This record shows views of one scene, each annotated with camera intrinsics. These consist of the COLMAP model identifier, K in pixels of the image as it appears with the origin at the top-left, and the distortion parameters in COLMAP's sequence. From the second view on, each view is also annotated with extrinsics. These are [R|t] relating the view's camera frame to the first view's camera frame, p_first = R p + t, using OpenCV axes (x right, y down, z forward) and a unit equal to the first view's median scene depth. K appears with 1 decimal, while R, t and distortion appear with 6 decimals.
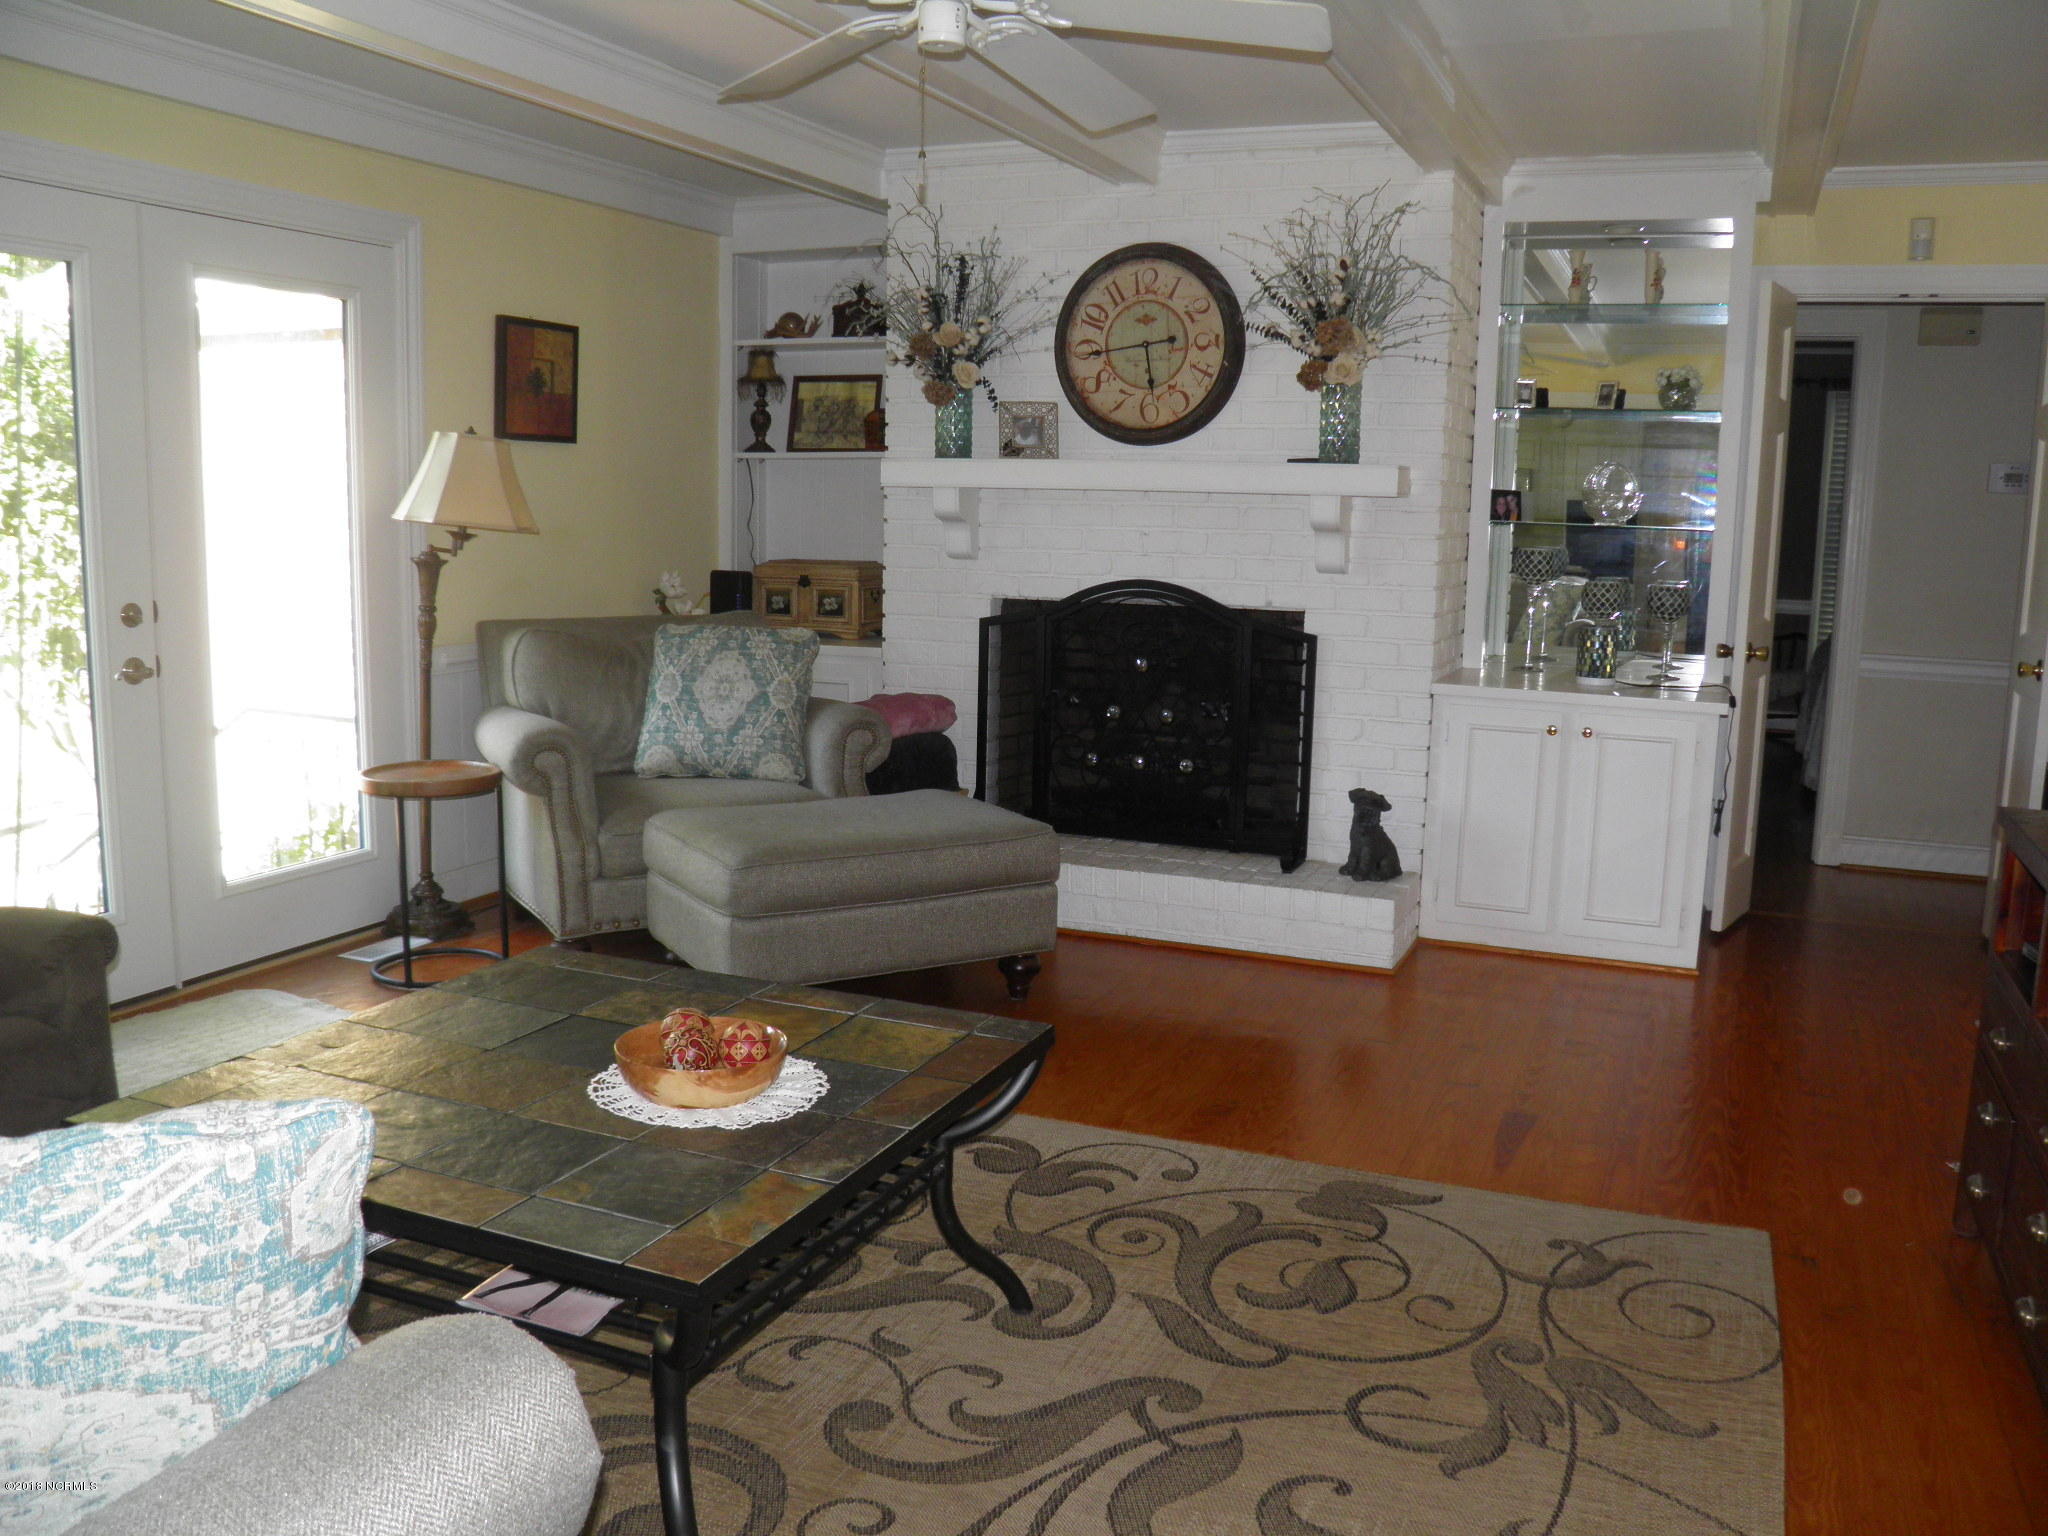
lens RADIAL K [[1712.2, 0, 1018.7], [0, 1712.2, 767.8], [0, 0, 1]] dist [-0.119540, 0.086631]
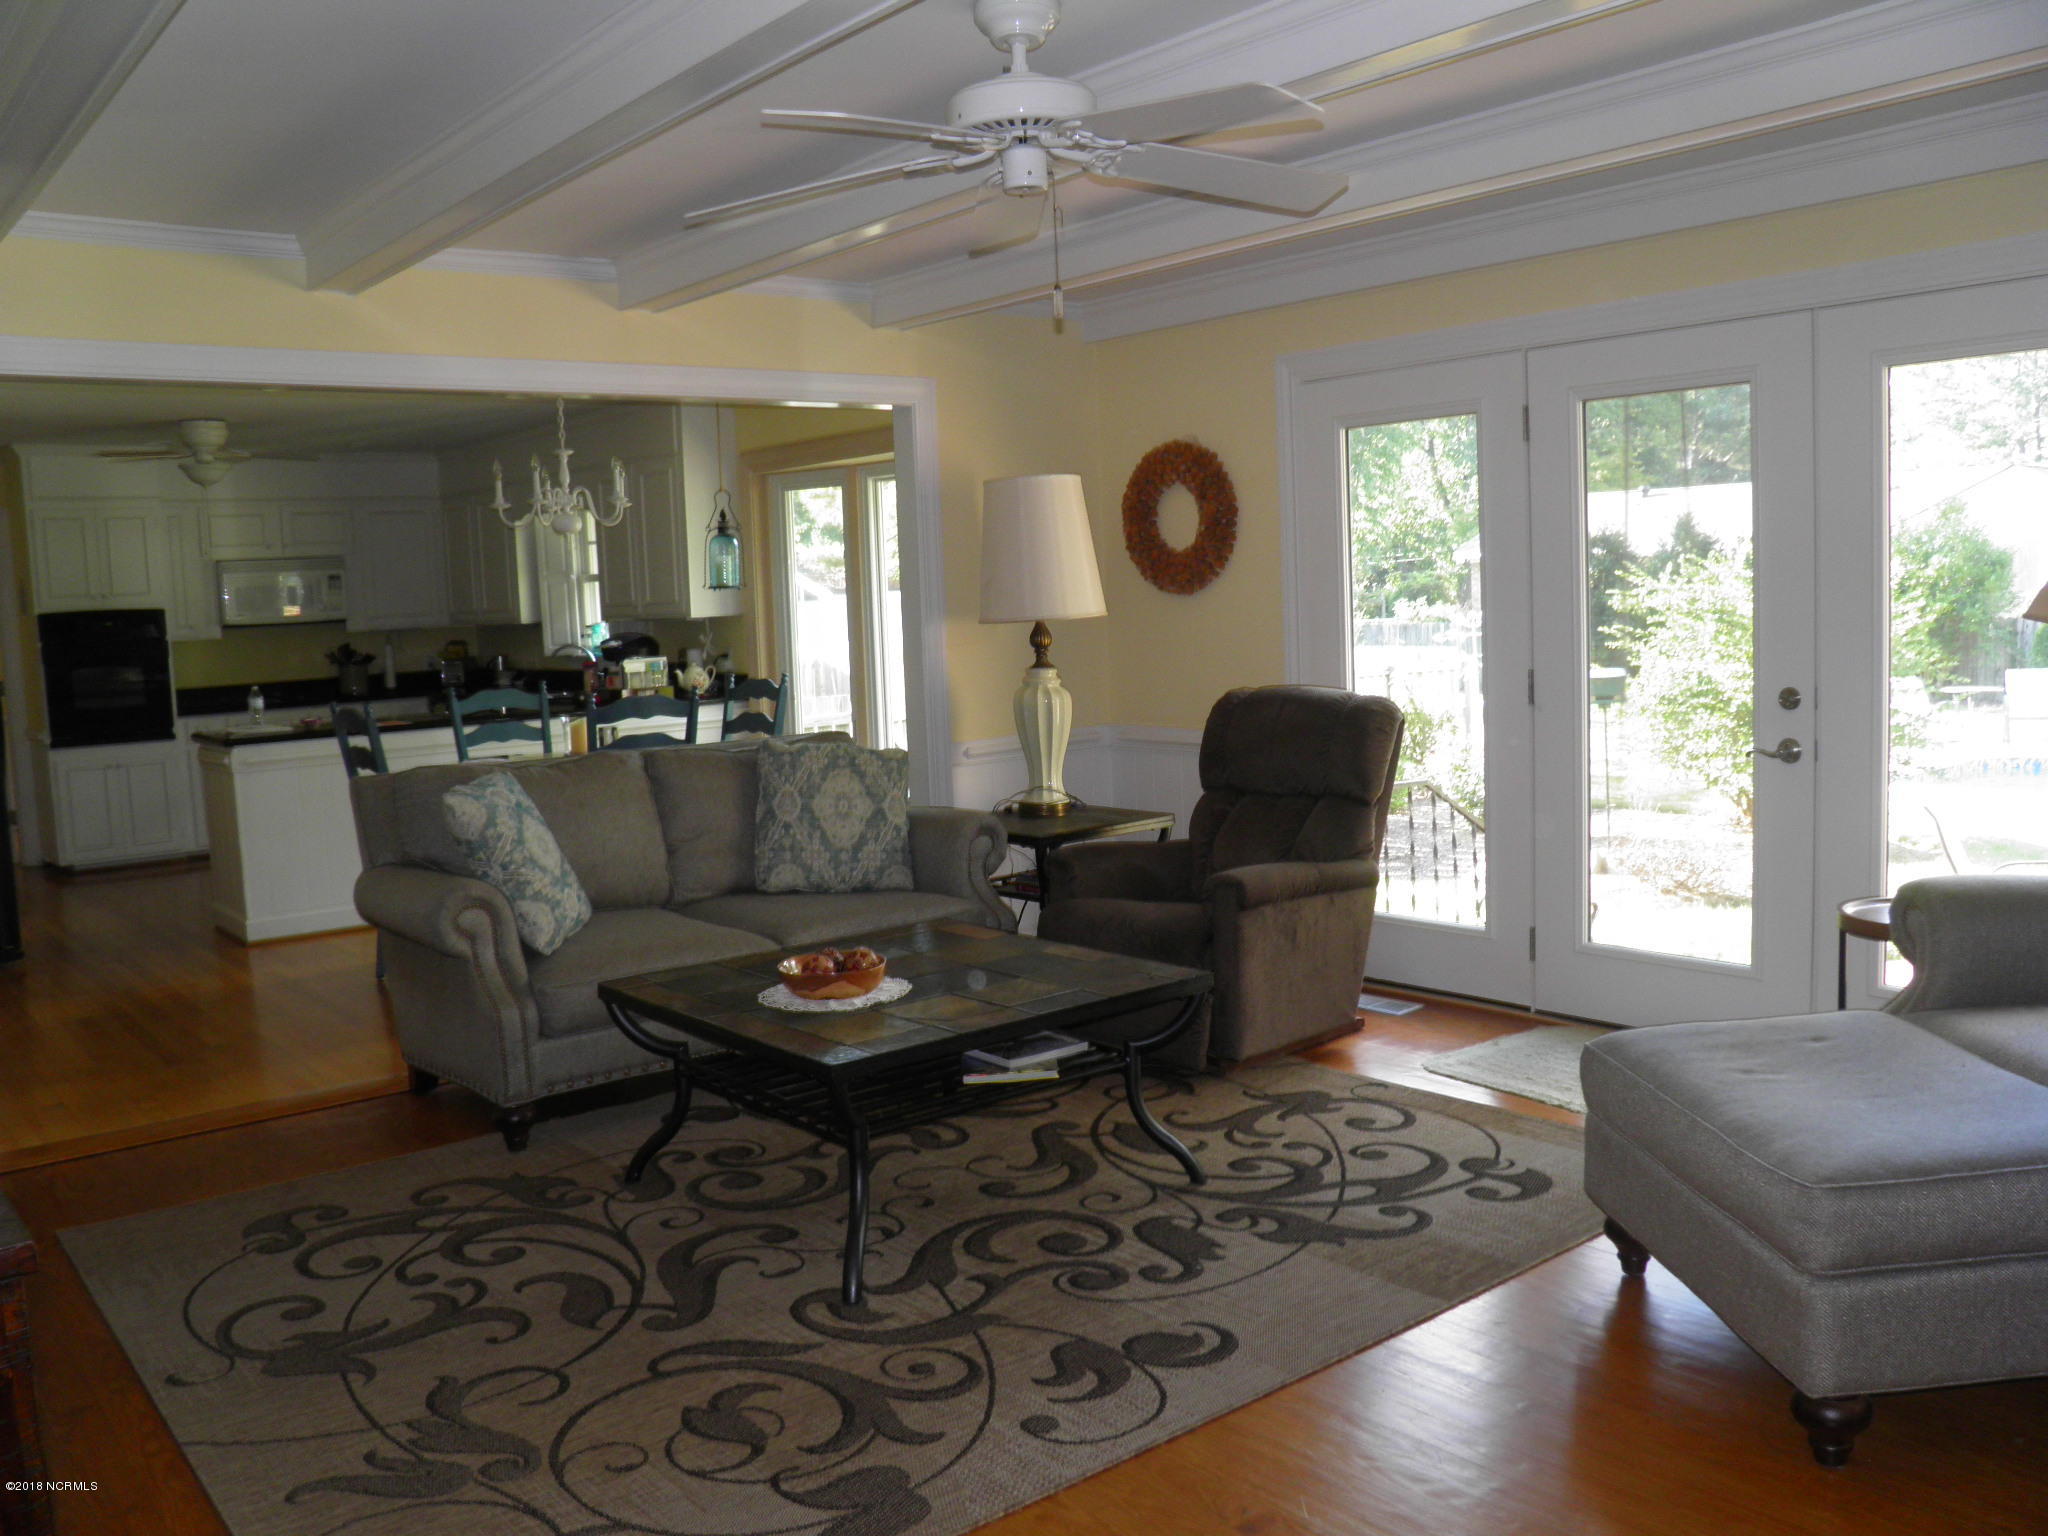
lens RADIAL K [[1712.2, 0, 1039.2], [0, 1712.2, 772.1], [0, 0, 1]] dist [-0.119540, 0.086631]
pose [[-0.461000, 0.089579, -0.882867, 0.948753], [-0.109492, 0.981548, 0.156764, -0.239814], [0.880619, 0.168936, -0.442685, 1.576790]]
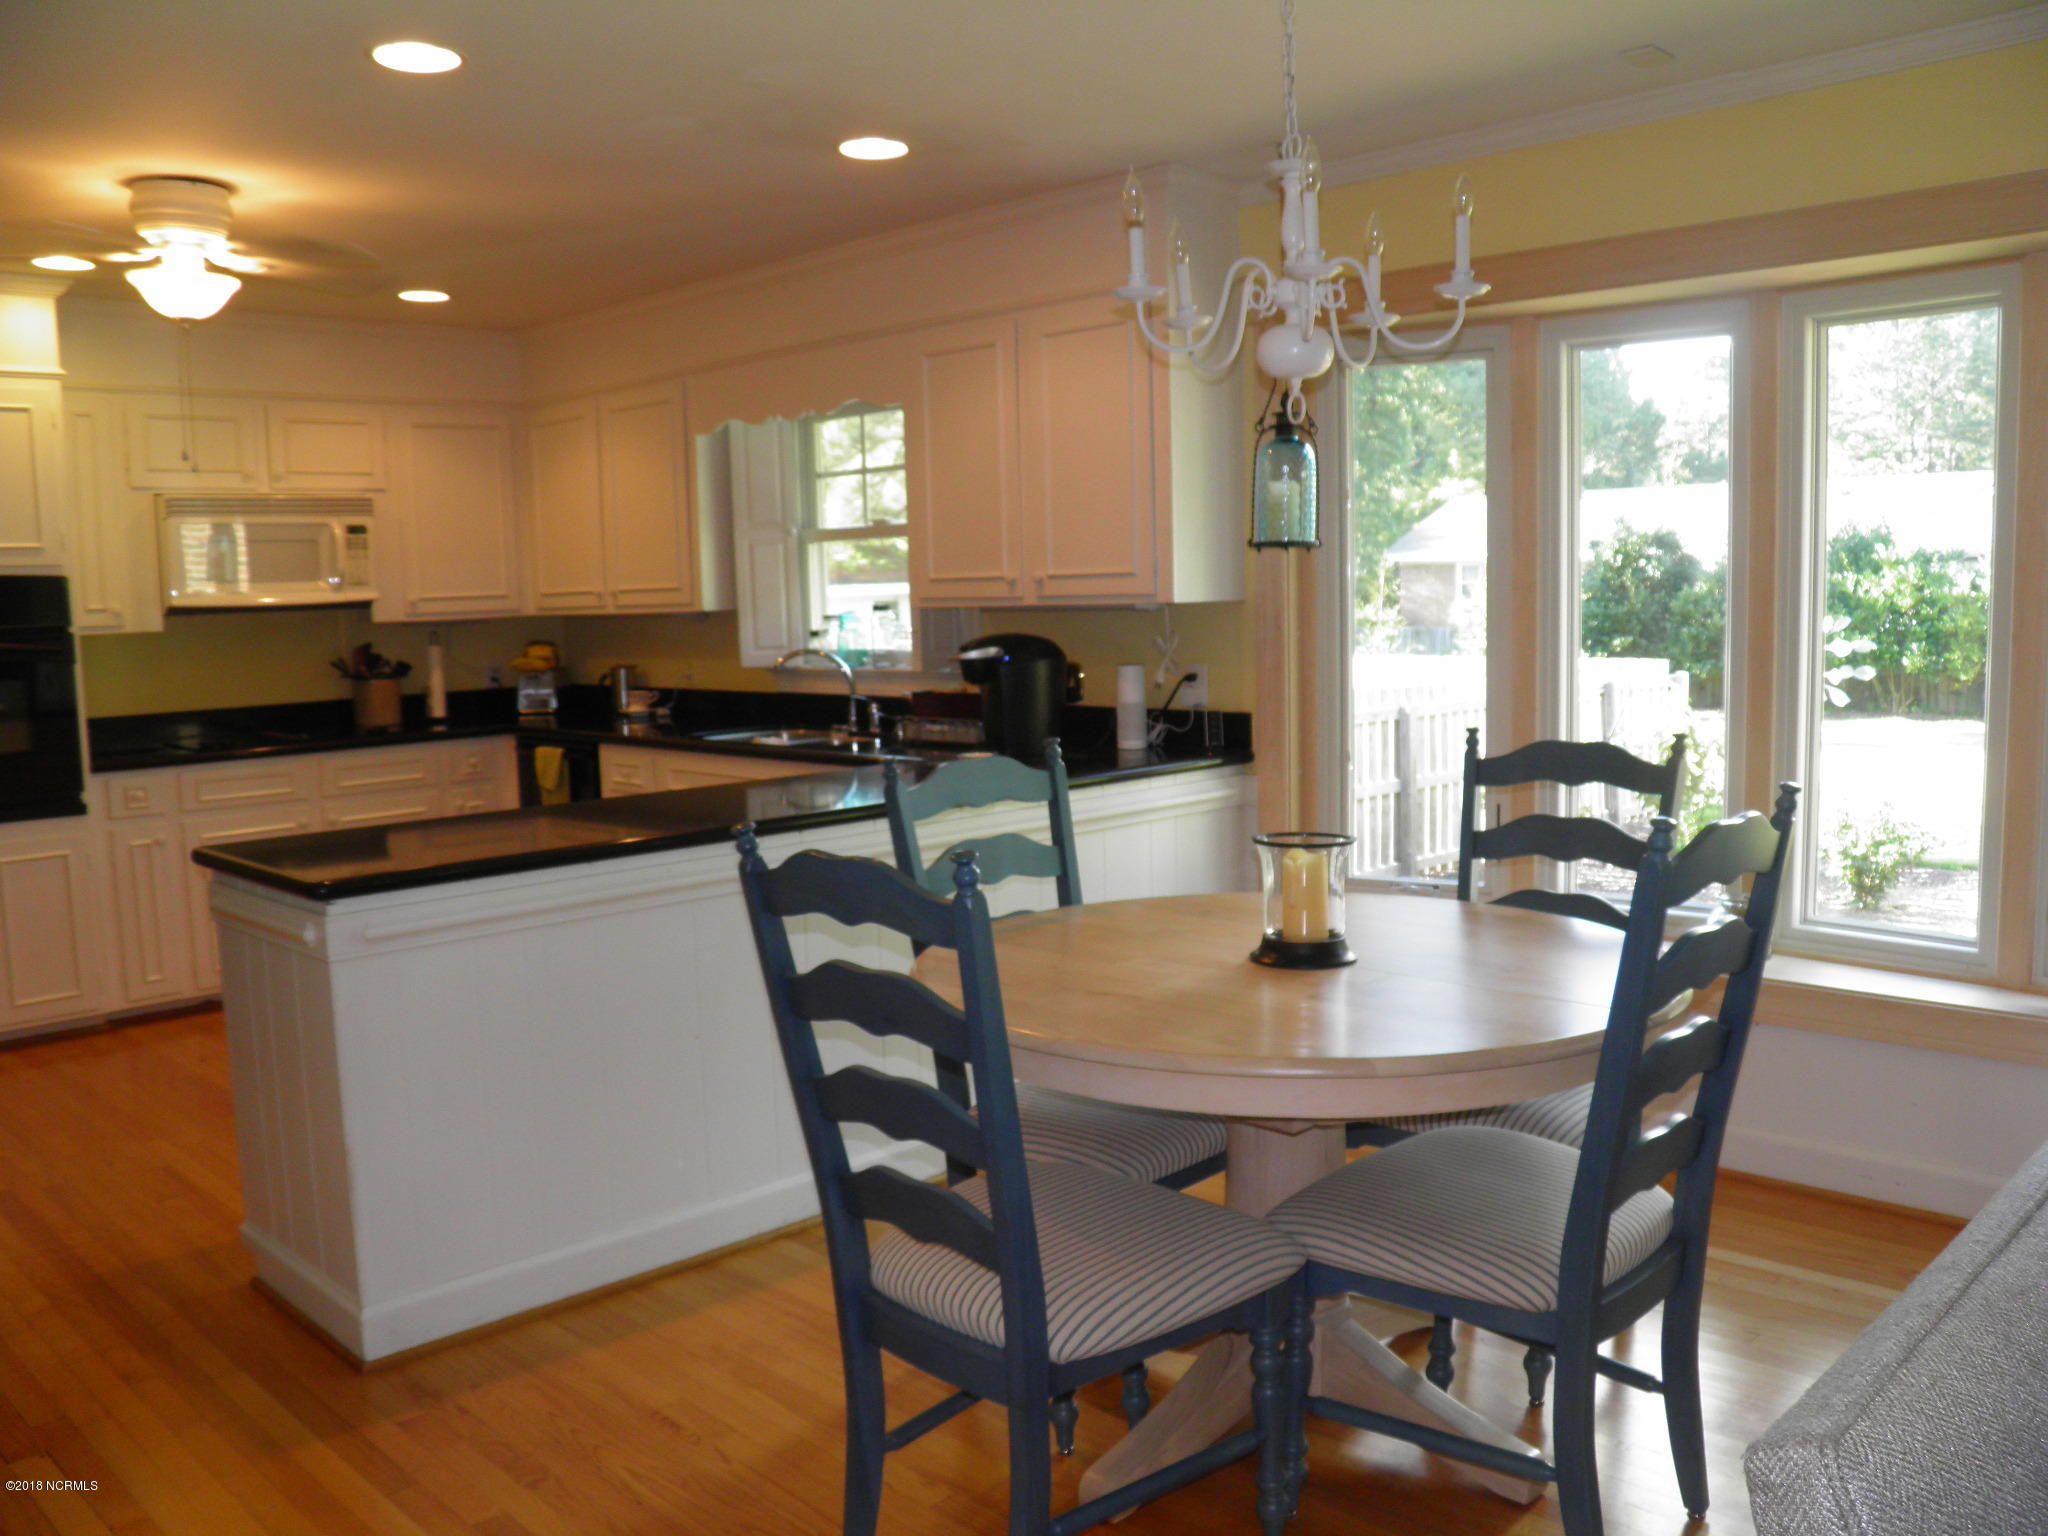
lens RADIAL K [[1712.2, 0, 1003.3], [0, 1712.2, 765.8], [0, 0, 1]] dist [-0.119540, 0.086631]
pose [[-0.390601, 0.083239, -0.916789, 0.693559], [-0.126039, 0.981689, 0.142831, -0.179422], [0.911891, 0.171341, -0.372957, 1.163694]]
